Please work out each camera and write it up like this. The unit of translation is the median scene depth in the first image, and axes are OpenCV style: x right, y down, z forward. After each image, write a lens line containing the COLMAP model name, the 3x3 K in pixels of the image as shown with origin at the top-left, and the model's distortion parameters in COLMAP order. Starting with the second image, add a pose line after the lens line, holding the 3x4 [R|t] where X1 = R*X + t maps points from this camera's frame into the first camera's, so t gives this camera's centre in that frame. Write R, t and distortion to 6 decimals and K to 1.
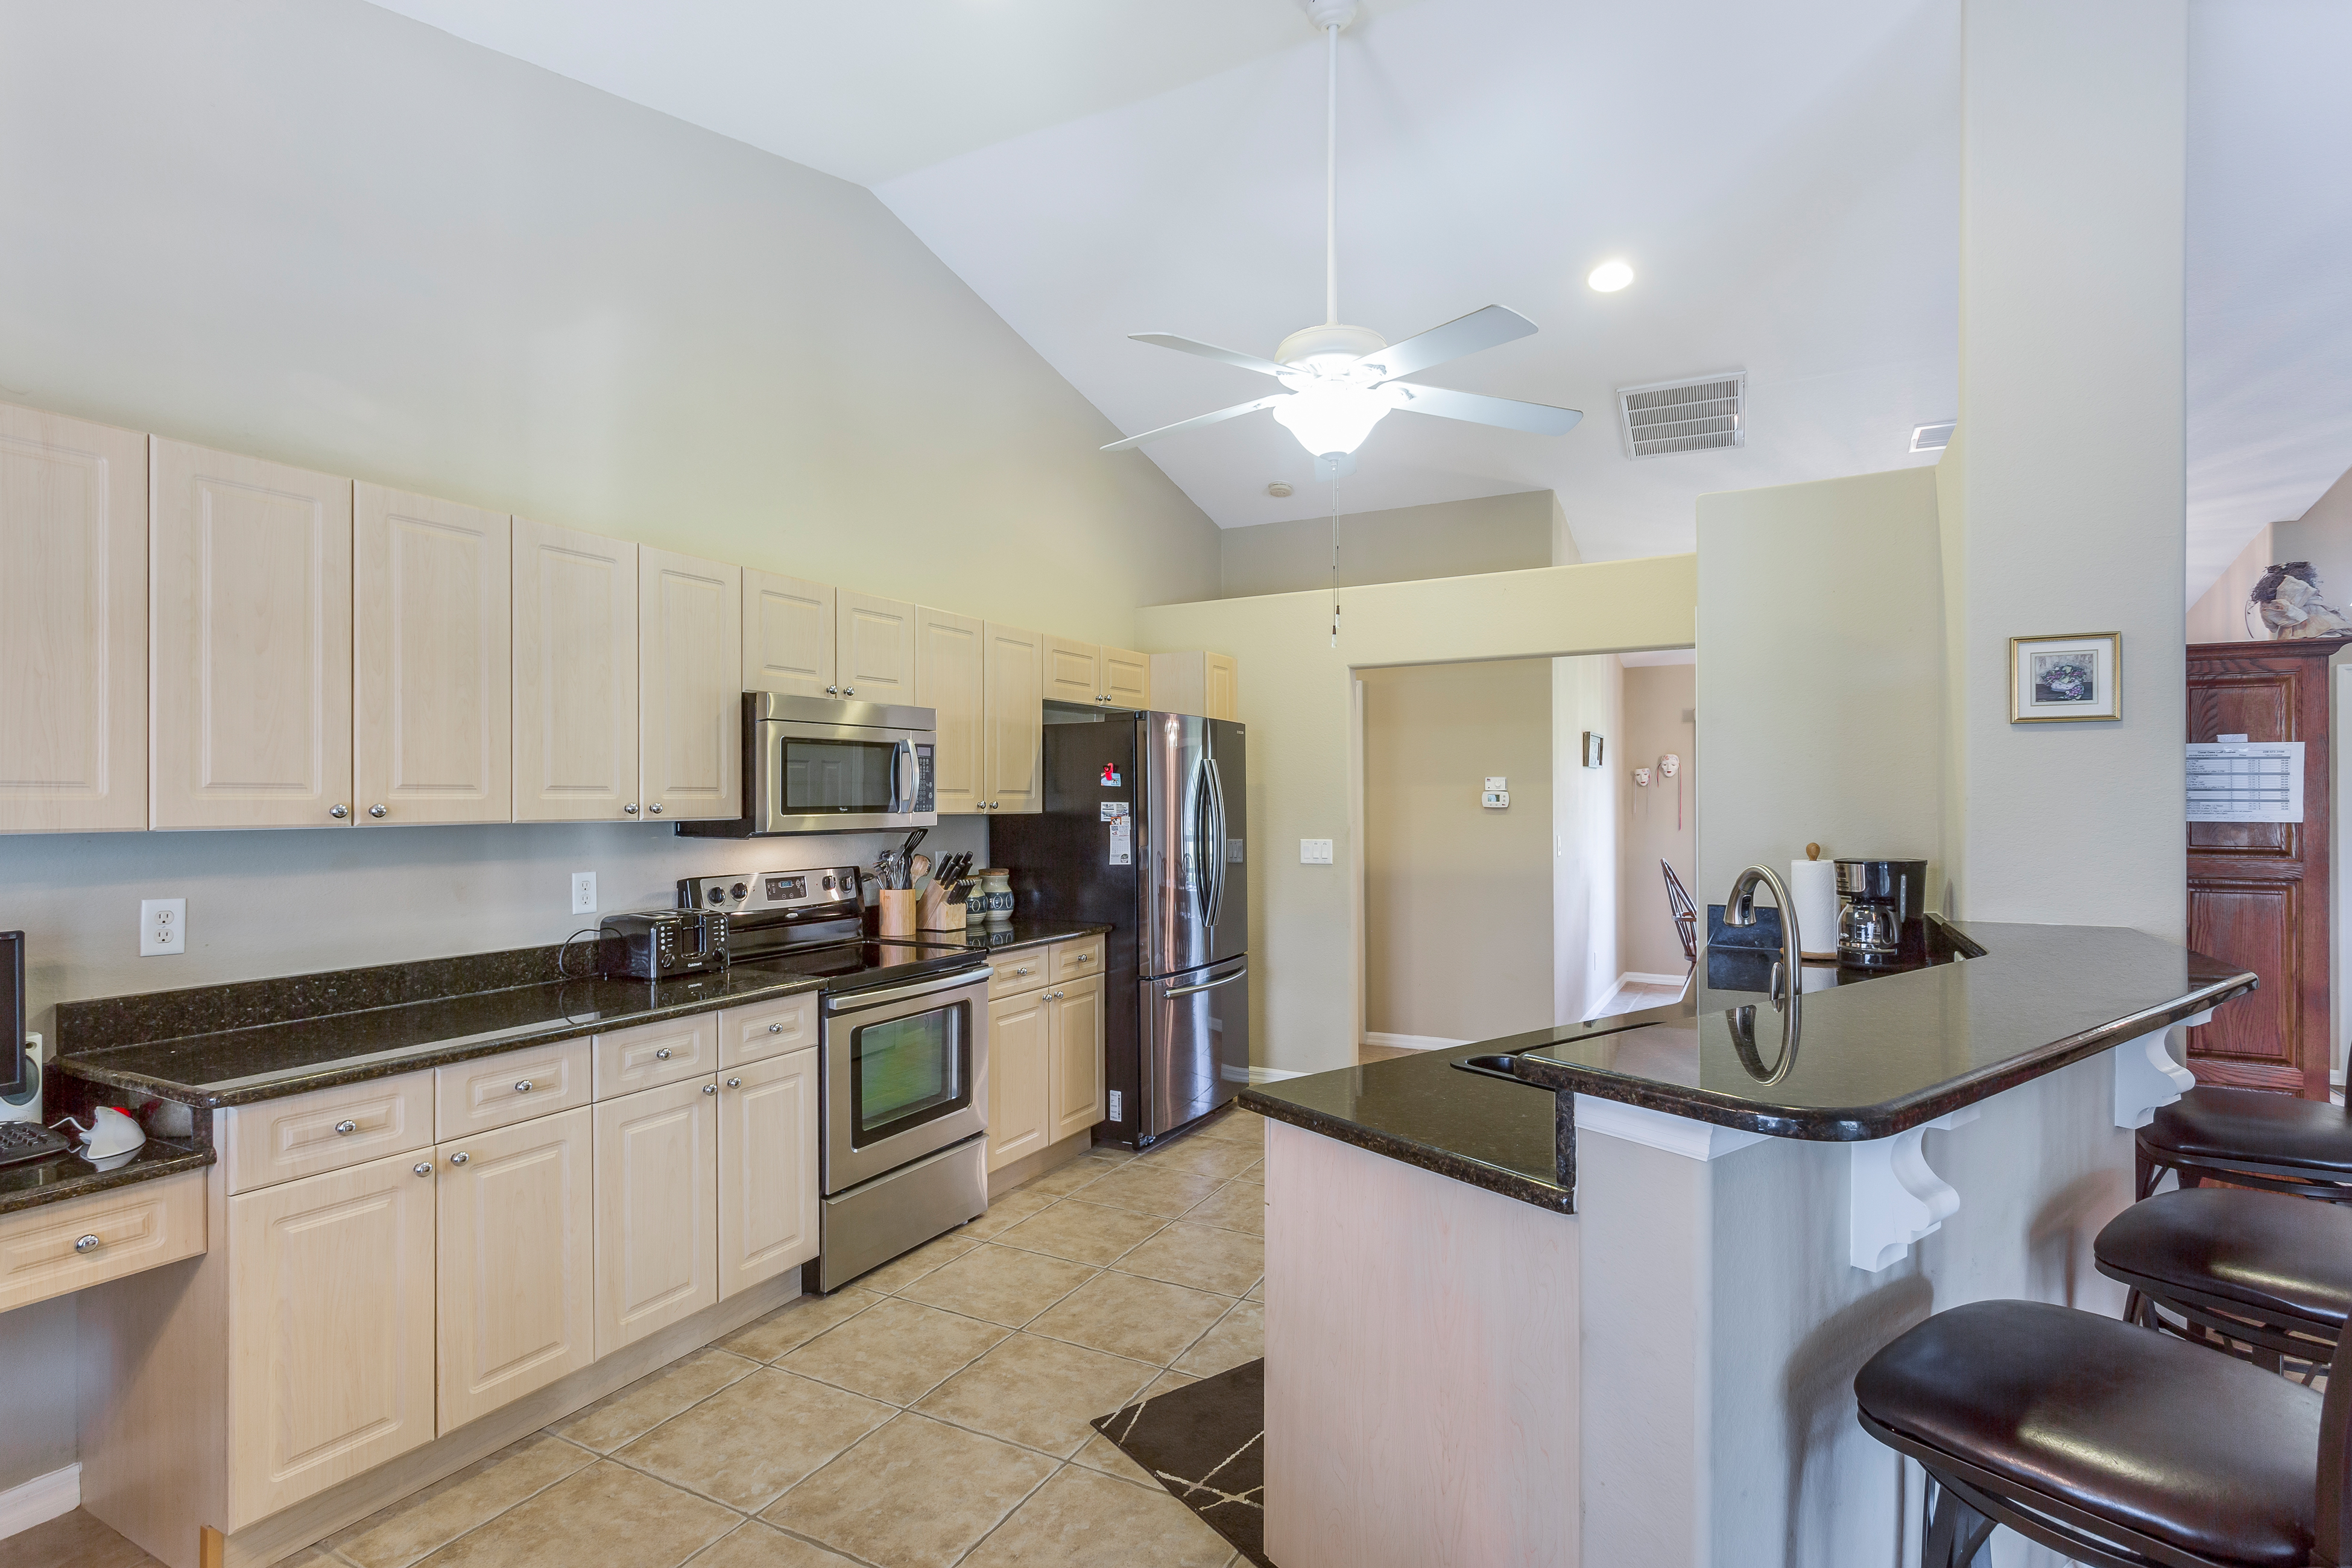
lens RADIAL K [[1162.6, 0, 1177.8], [0, 1162.6, 798.8], [0, 0, 1]] dist [-0.000042, 0.000296]
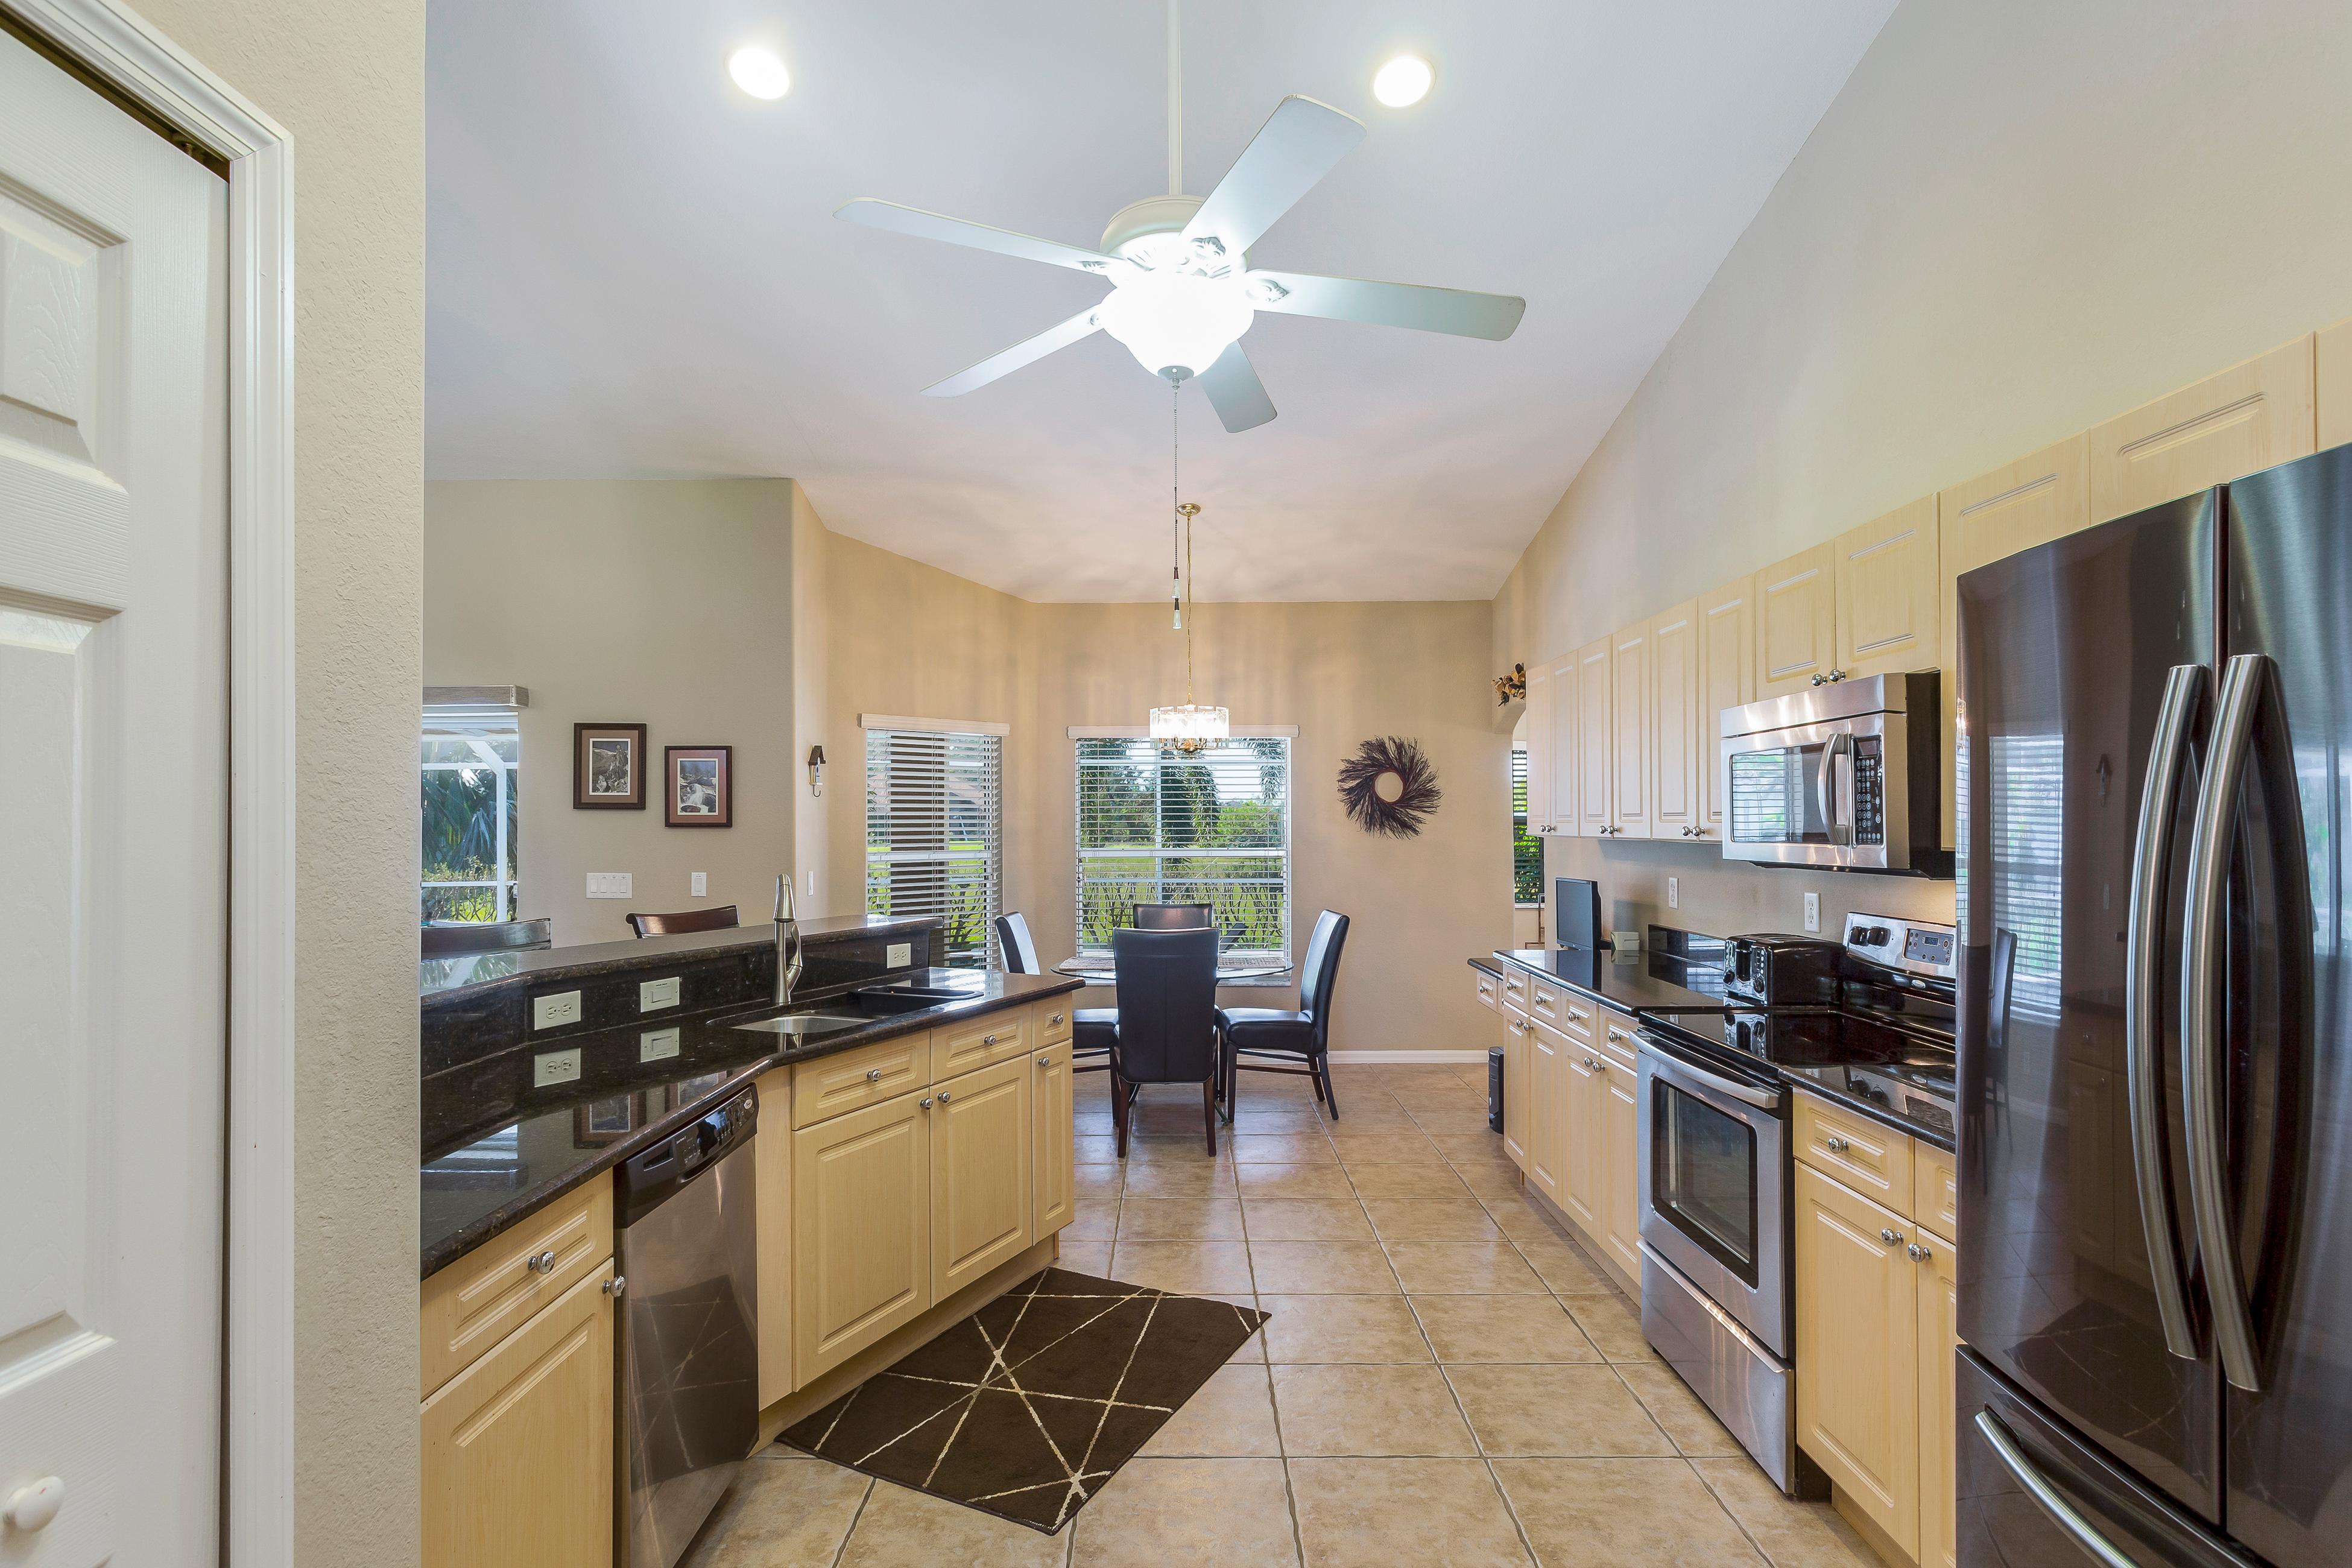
lens RADIAL K [[1162.6, 0, 1177.8], [0, 1162.6, 798.8], [0, 0, 1]] dist [-0.000042, 0.000296]
pose [[-0.888360, -0.008951, -0.459060, 0.451626], [0.003145, 0.999668, -0.025579, 0.000743], [0.459136, -0.024167, -0.888037, 1.558393]]
